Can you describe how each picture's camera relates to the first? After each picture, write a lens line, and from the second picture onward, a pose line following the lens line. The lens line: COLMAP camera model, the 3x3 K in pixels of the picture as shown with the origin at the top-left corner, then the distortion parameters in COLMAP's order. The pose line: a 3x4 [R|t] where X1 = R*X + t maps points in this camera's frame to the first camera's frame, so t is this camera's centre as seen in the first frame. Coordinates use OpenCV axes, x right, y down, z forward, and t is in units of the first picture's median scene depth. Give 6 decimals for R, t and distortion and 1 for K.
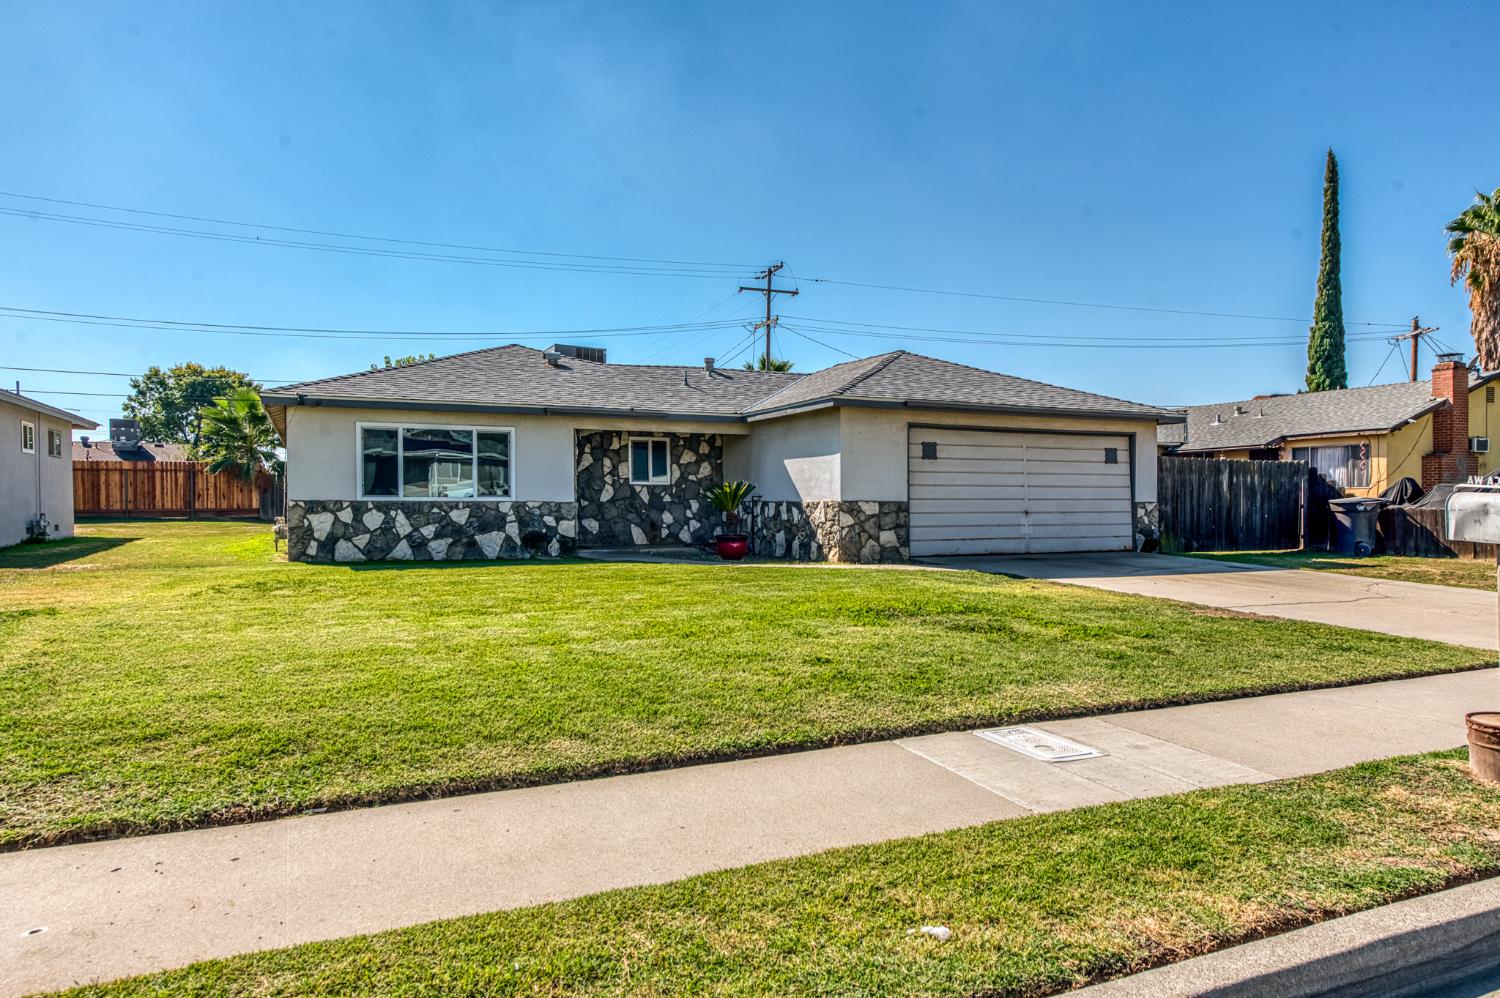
lens RADIAL K [[961.5, 0, 756.2], [0, 961.5, 509.9], [0, 0, 1]] dist [0.000137, 0.001637]
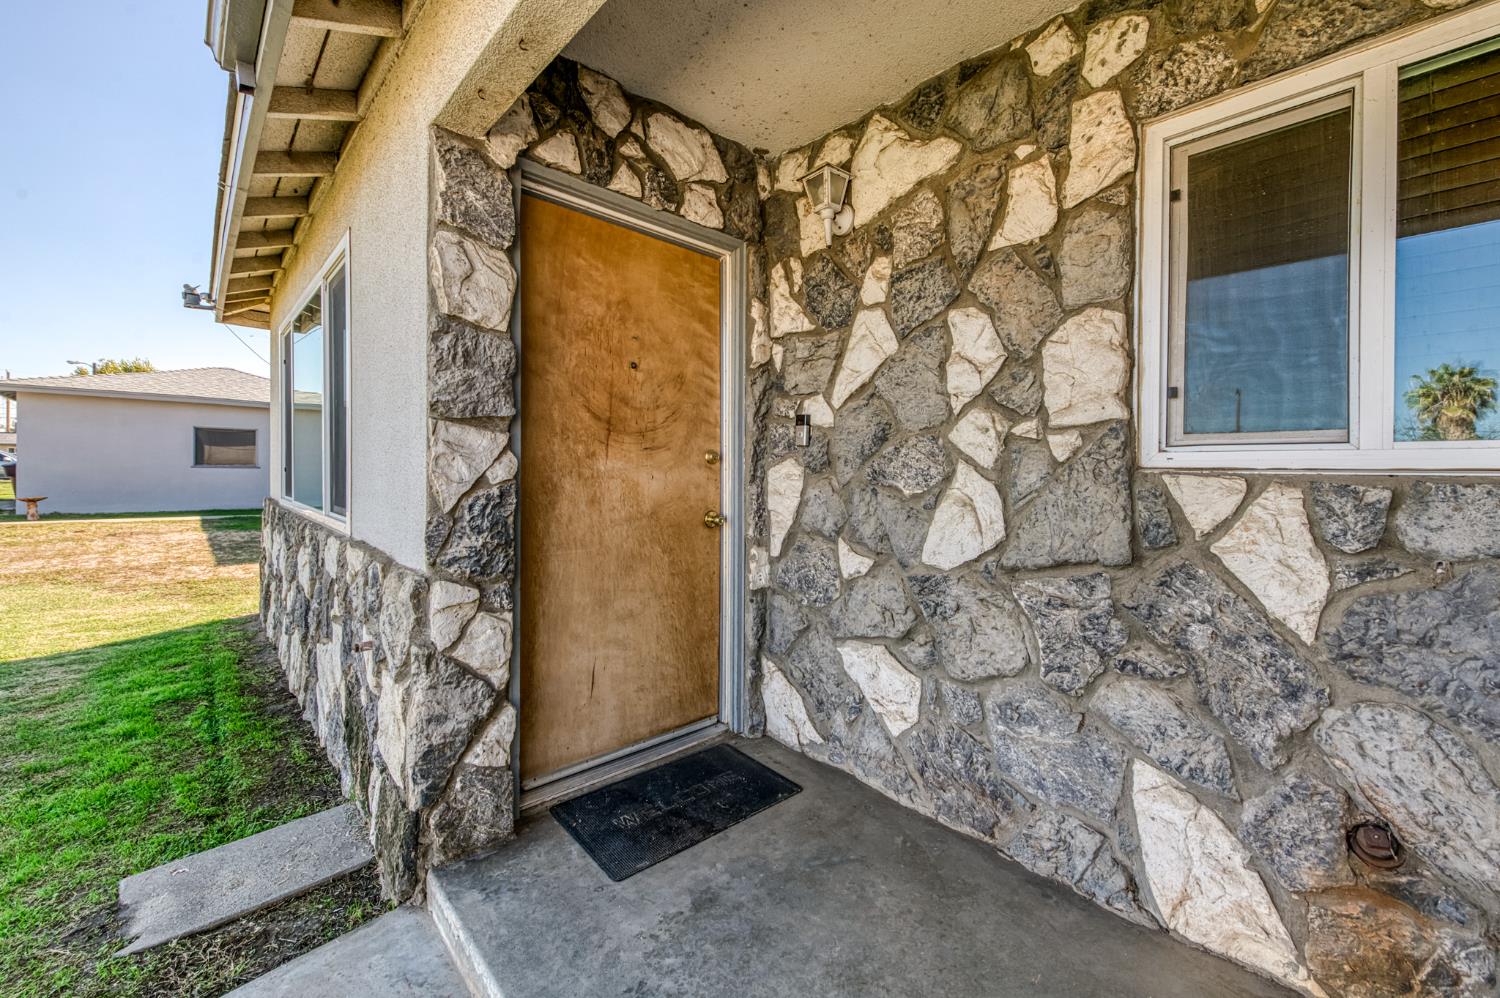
lens RADIAL K [[595.5, 0, 757.5], [0, 595.5, 473.9], [0, 0, 1]] dist [0.002581, -0.000896]
pose [[0.315671, 0.008409, -0.948831, -0.075416], [-0.027150, 0.999631, -0.000174, -0.026989], [0.948480, 0.025815, 0.315783, 1.031819]]
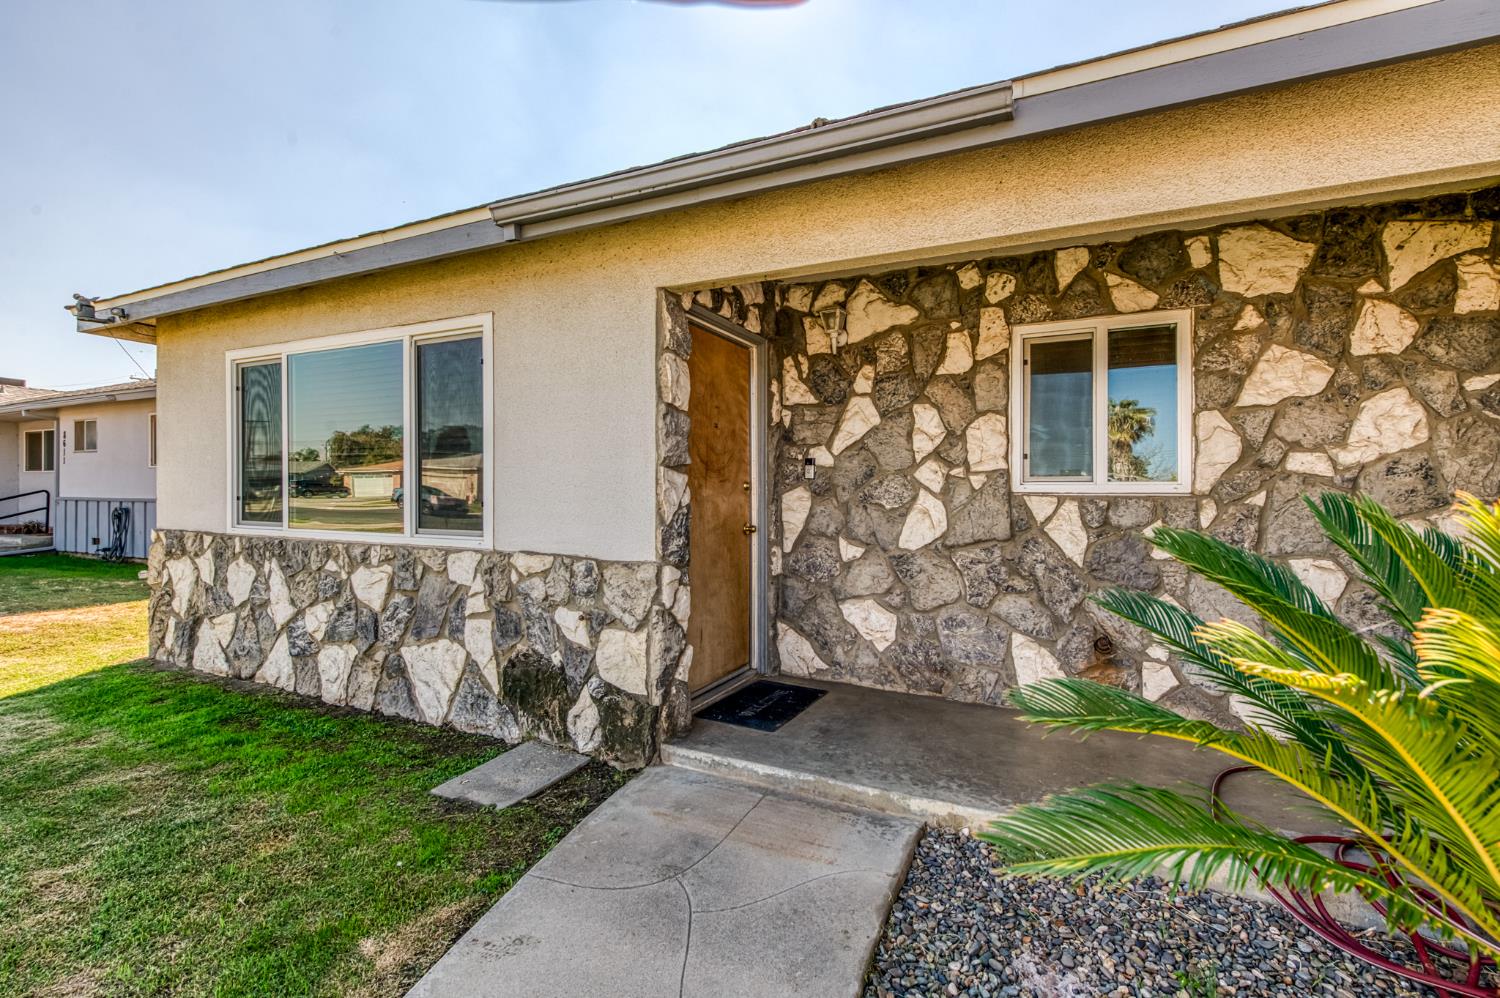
lens RADIAL K [[671.8, 0, 750.8], [0, 671.8, 494.9], [0, 0, 1]] dist [0.004753, -0.000118]
pose [[0.627766, 0.005968, -0.778379, -0.027693], [-0.014050, 0.999895, -0.003665, -0.026792], [0.778275, 0.013237, 0.627784, 0.912471]]
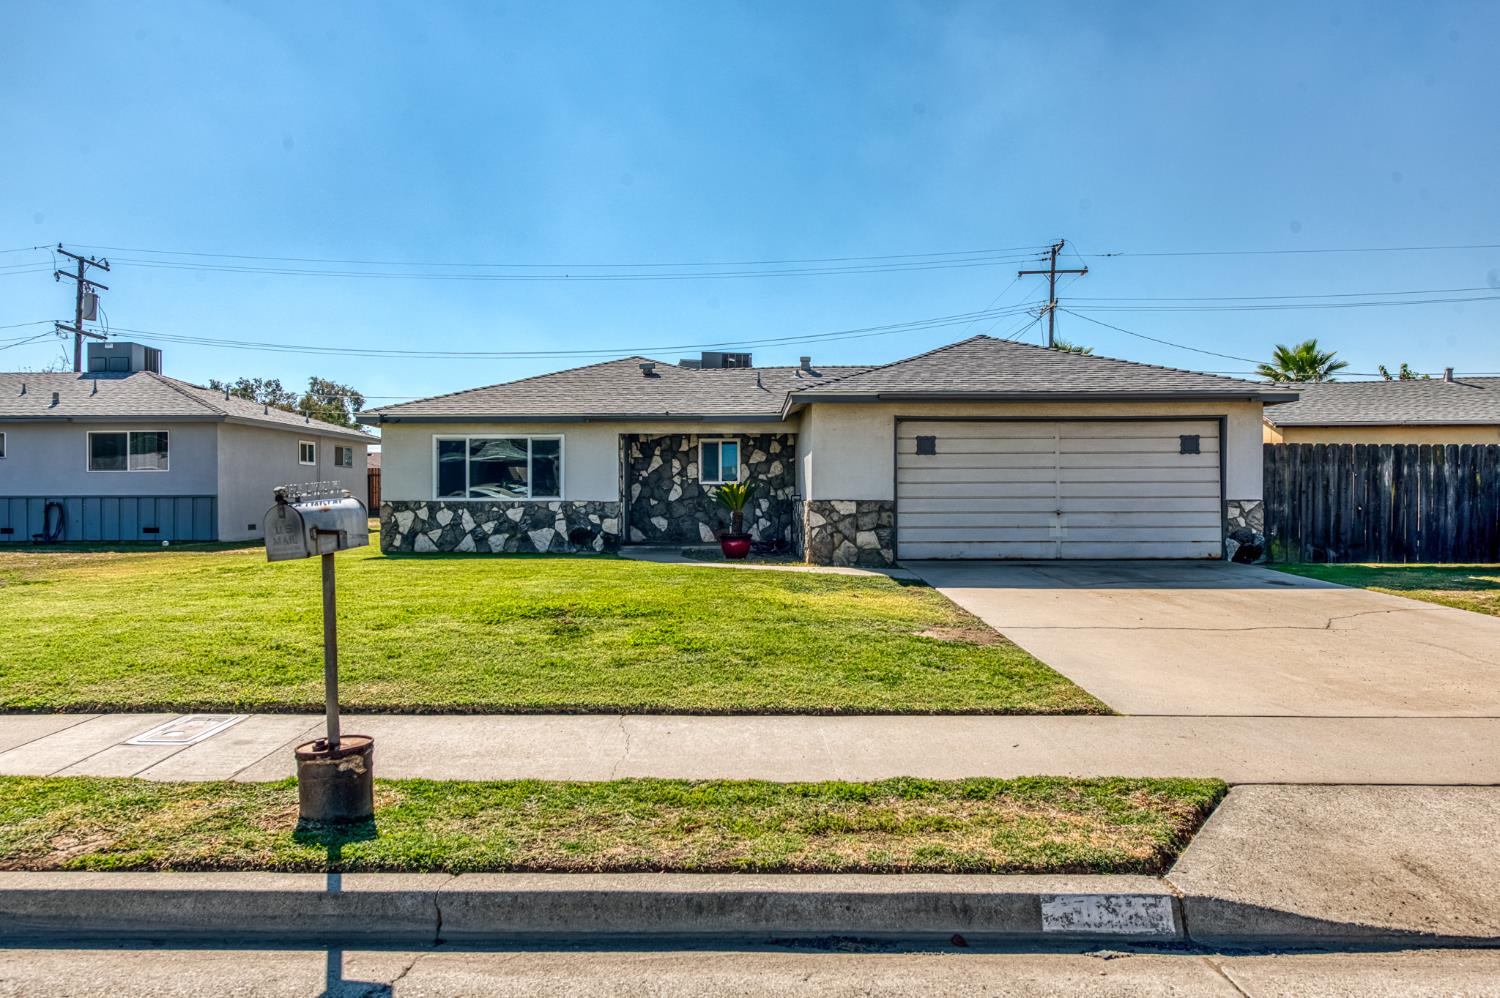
lens RADIAL K [[961.5, 0, 743.8], [0, 961.5, 505.5], [0, 0, 1]] dist [0.000137, 0.001637]
pose [[0.900538, 0.000081, -0.434778, 0.411126], [-0.000480, 1.000000, -0.000808, -0.002892], [0.434777, 0.000936, 0.900538, 0.089796]]
